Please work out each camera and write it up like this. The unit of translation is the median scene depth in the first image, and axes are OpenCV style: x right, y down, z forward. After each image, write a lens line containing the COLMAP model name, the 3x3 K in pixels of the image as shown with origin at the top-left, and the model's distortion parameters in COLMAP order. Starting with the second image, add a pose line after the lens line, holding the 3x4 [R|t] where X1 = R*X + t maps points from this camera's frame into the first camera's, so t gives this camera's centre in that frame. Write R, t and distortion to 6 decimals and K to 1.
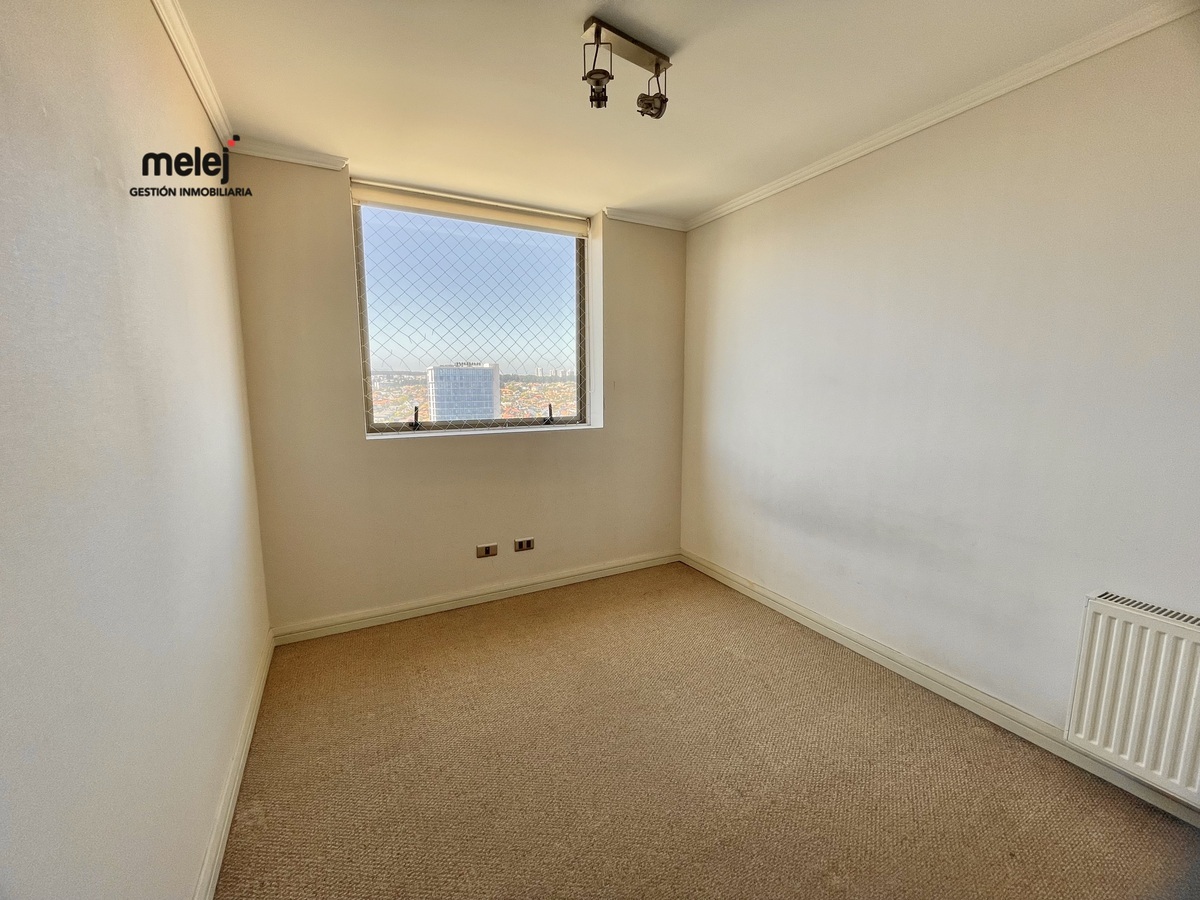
lens RADIAL K [[491.7, 0, 600.0], [0, 491.7, 450.0], [0, 0, 1]] dist [0.000678, -0.000173]
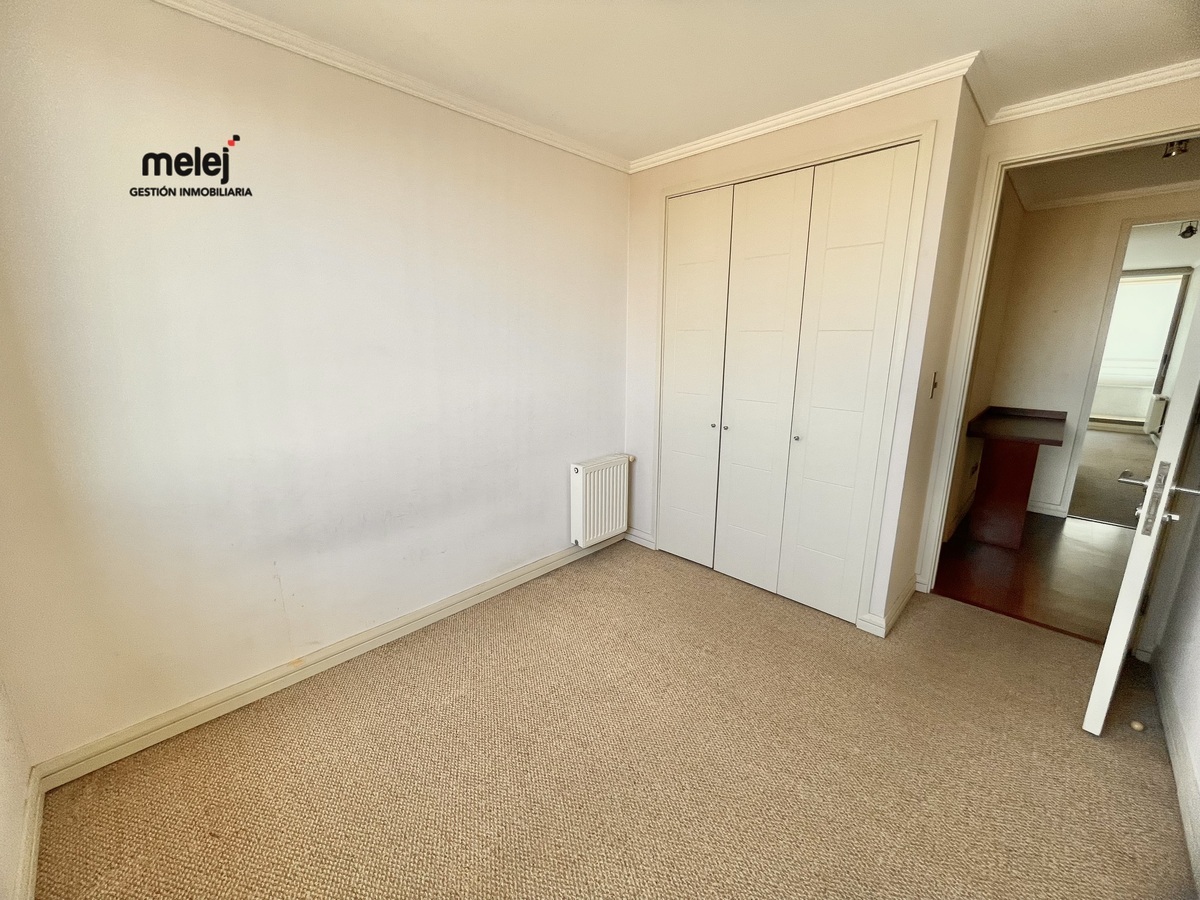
lens RADIAL K [[491.7, 0, 600.0], [0, 491.7, 450.0], [0, 0, 1]] dist [0.000678, -0.000173]
pose [[-0.323614, -0.214398, 0.921579, -0.367044], [0.114481, 0.957962, 0.263063, -0.124775], [-0.939238, 0.190634, -0.285465, 0.754369]]
